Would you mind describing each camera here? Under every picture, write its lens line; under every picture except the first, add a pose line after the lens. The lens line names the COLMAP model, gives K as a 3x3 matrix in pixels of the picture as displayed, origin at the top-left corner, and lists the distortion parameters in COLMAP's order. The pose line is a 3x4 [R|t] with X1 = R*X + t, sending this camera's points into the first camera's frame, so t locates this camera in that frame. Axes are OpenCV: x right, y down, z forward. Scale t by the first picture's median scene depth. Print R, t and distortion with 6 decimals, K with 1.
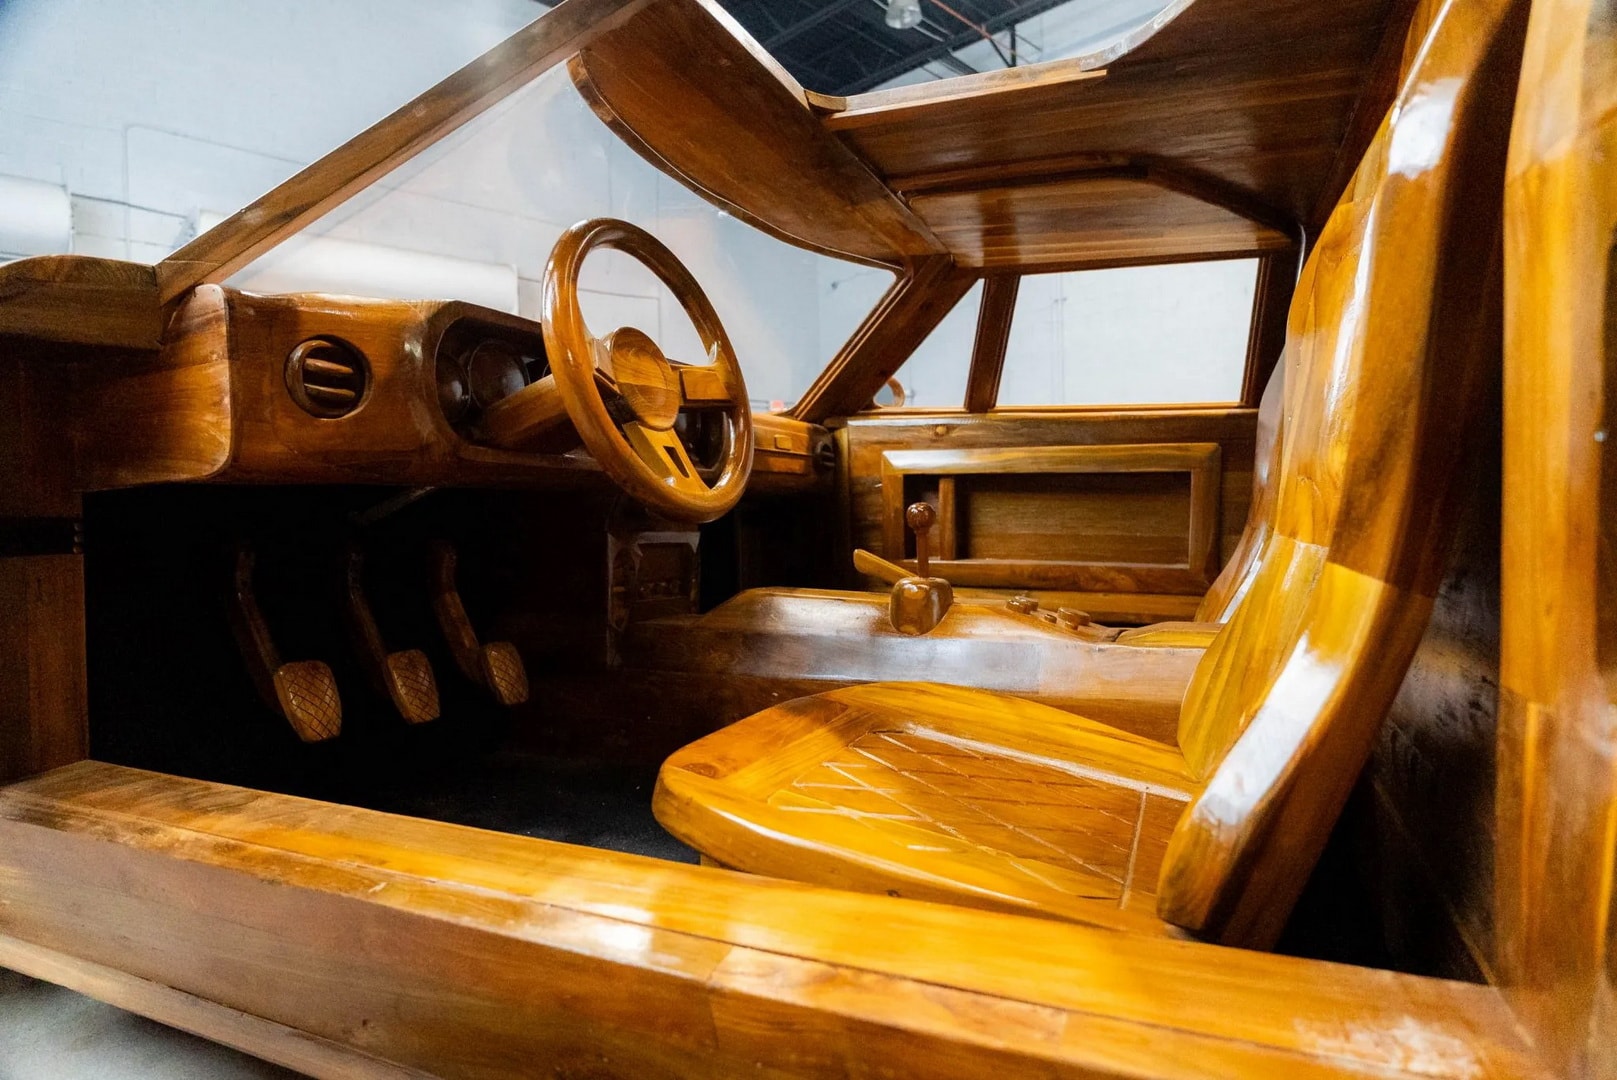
lens RADIAL K [[892.7, 0, 808.5], [0, 892.7, 540.0], [0, 0, 1]] dist [-0.029486, 0.002010]
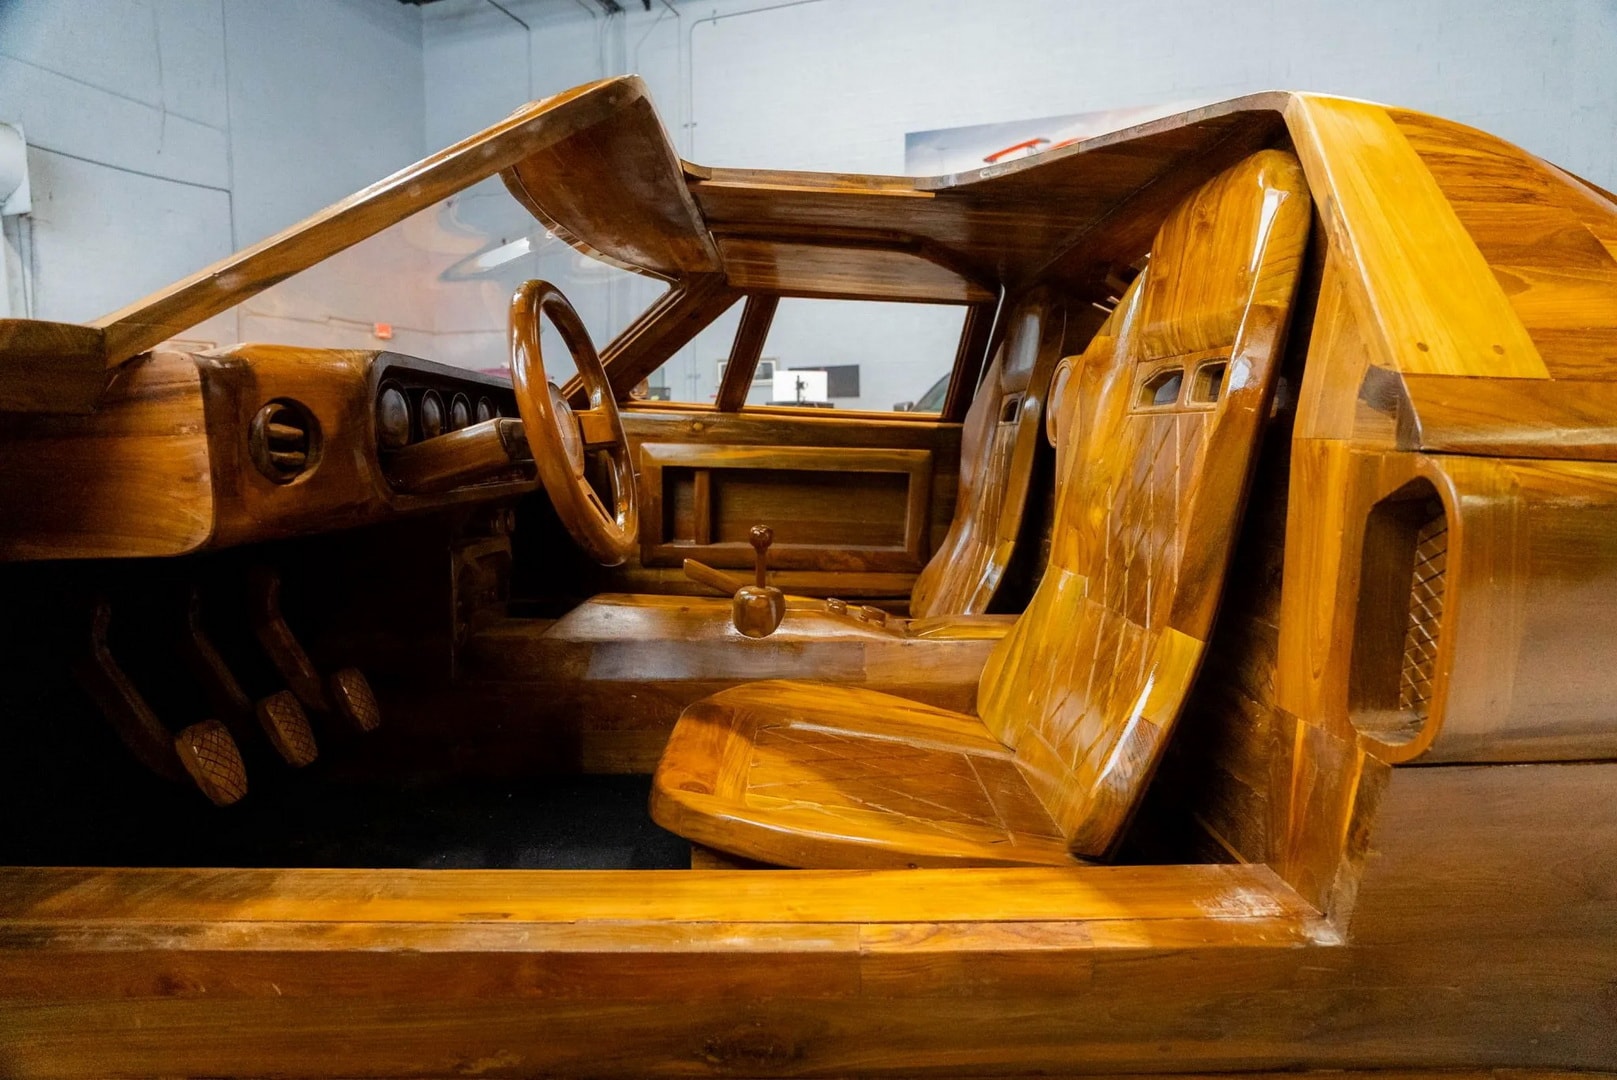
lens RADIAL K [[892.7, 0, 808.5], [0, 892.7, 540.0], [0, 0, 1]] dist [-0.029486, 0.002010]
pose [[0.908706, -0.023673, 0.416764, -0.395723], [-0.008067, 0.997208, 0.074234, -0.141671], [-0.417358, -0.070819, 0.905979, -0.117521]]
